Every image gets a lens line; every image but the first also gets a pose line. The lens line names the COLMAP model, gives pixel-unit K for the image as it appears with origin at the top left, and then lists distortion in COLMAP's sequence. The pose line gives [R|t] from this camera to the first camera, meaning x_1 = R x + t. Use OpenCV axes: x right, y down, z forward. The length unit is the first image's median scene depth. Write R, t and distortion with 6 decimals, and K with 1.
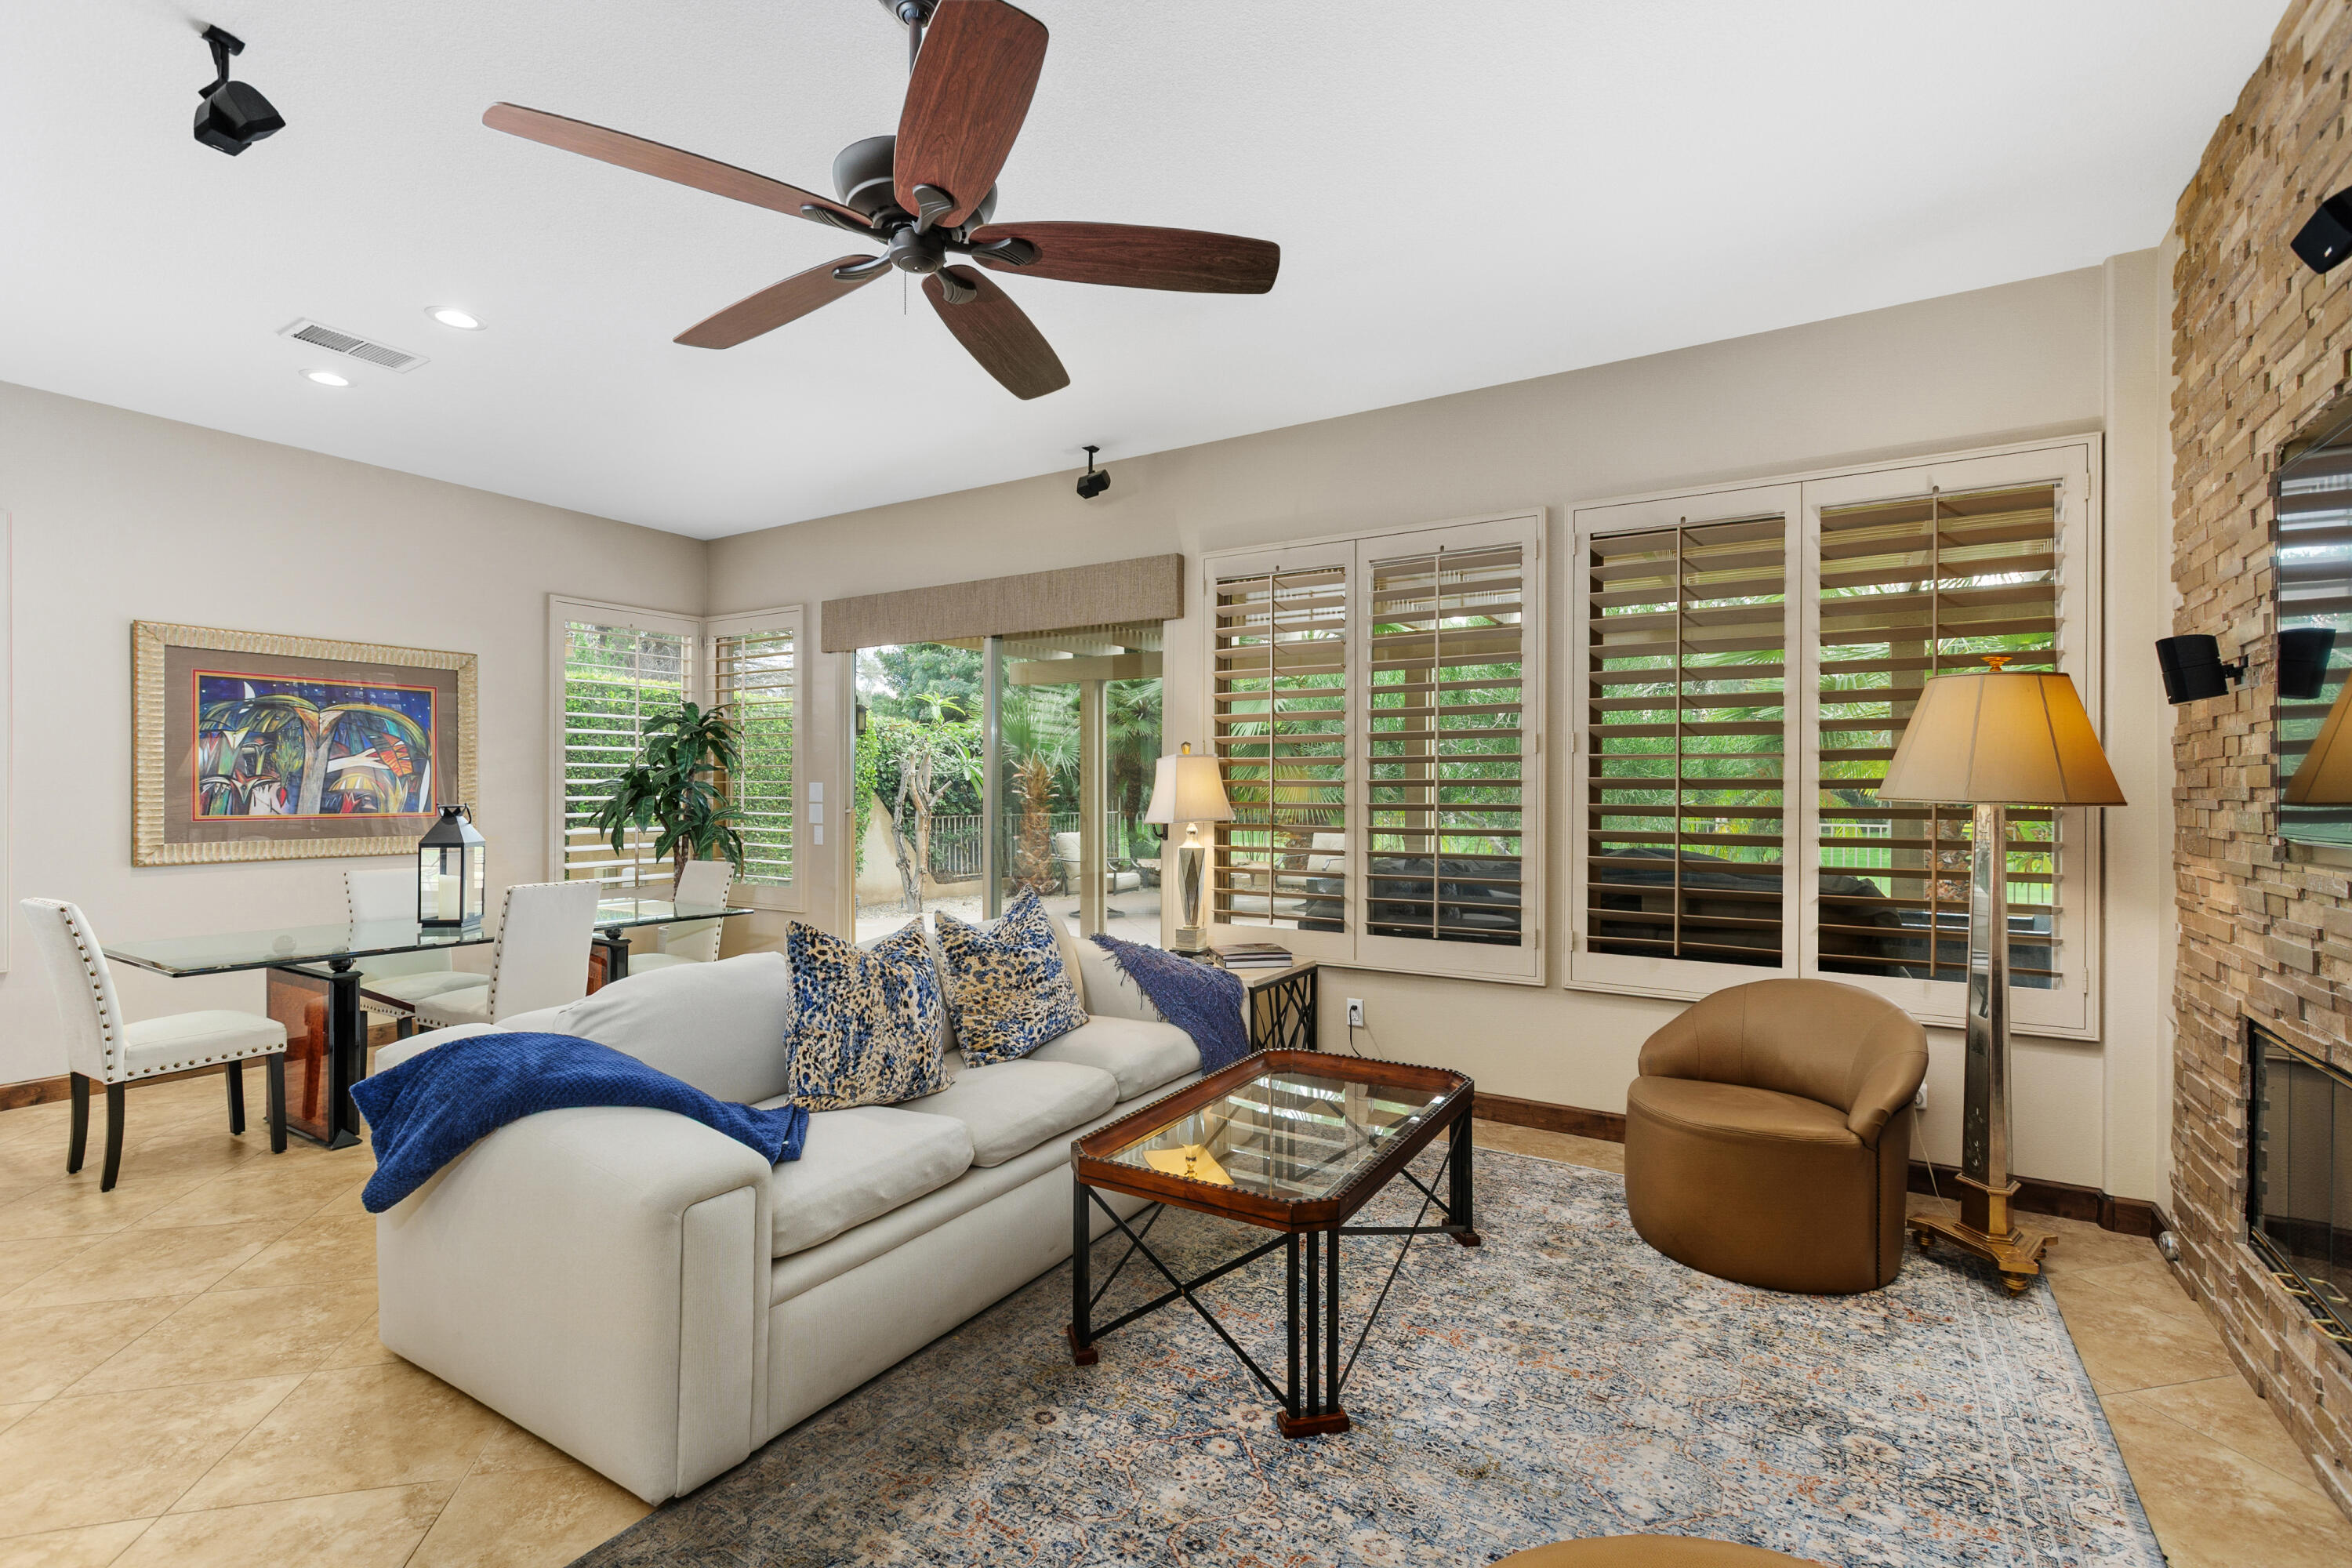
lens RADIAL K [[1074.7, 0, 1180.6], [0, 1074.7, 783.1], [0, 0, 1]] dist [0.000587, 0.000182]
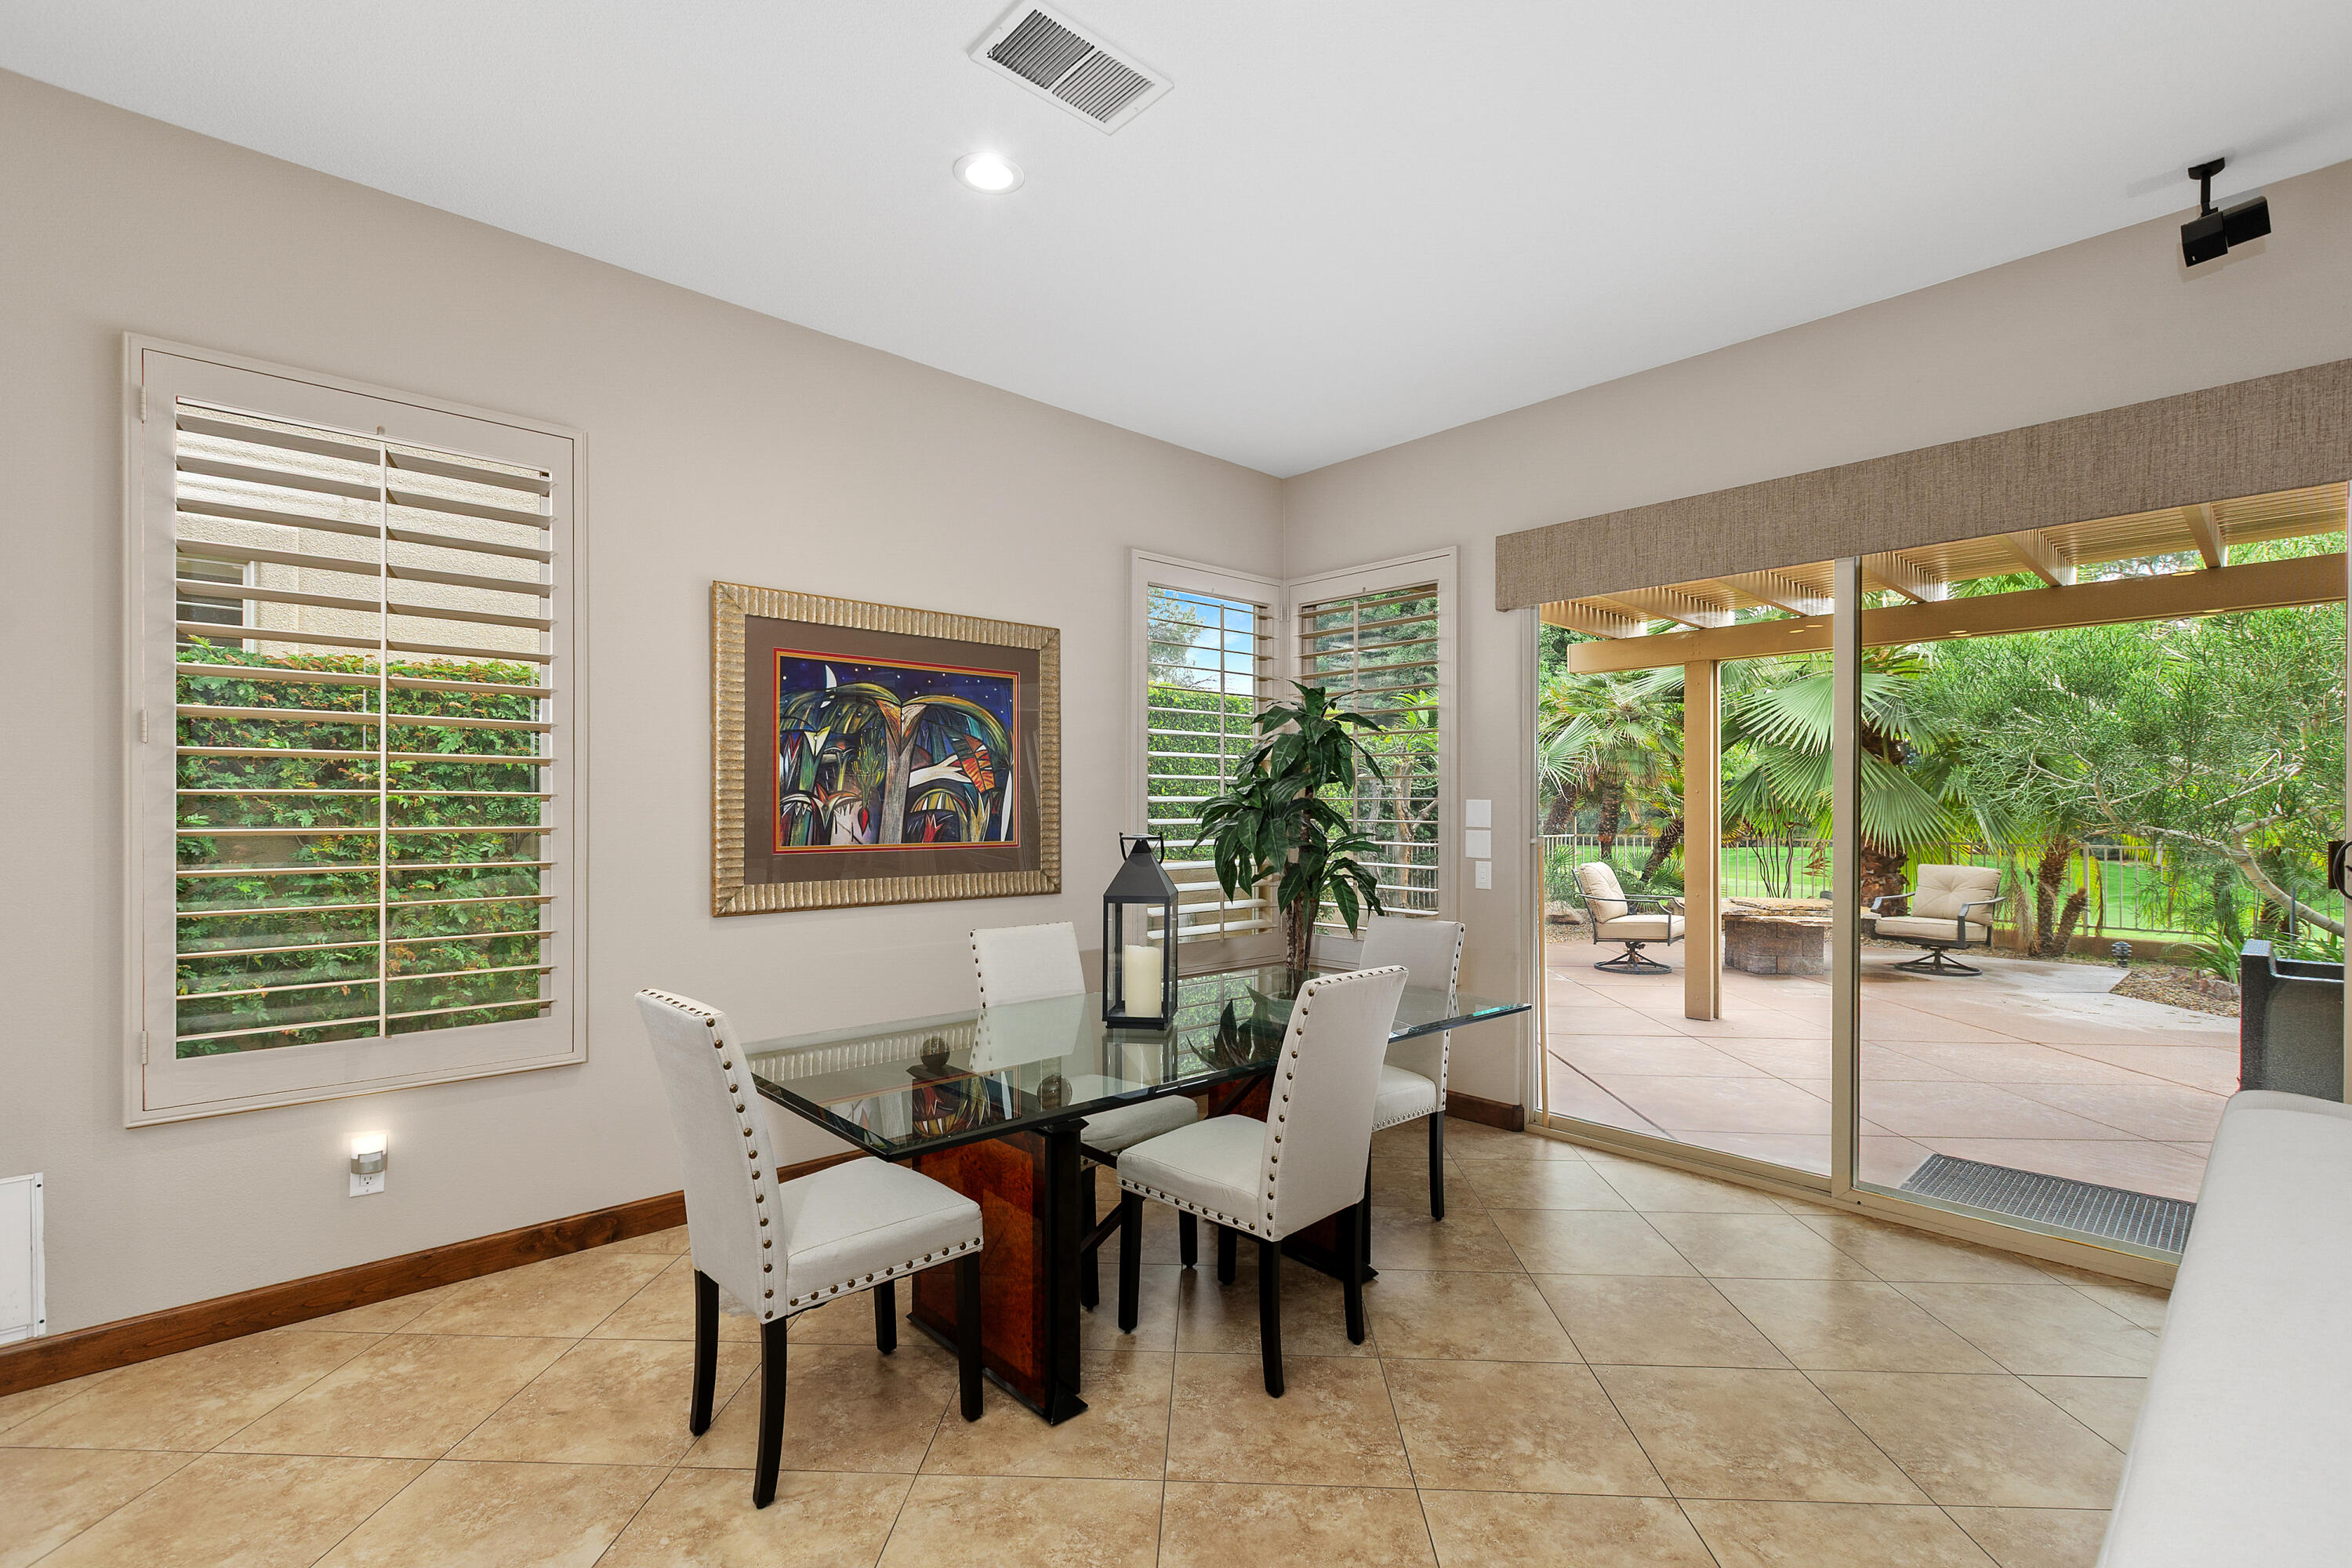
lens RADIAL K [[1074.7, 0, 1168.4], [0, 1074.7, 796.8], [0, 0, 1]] dist [0.000587, 0.000182]
pose [[0.961512, -0.004707, -0.274724, -0.431413], [0.003093, 0.999975, -0.006308, 0.001882], [0.274747, 0.005215, 0.961502, 0.346084]]
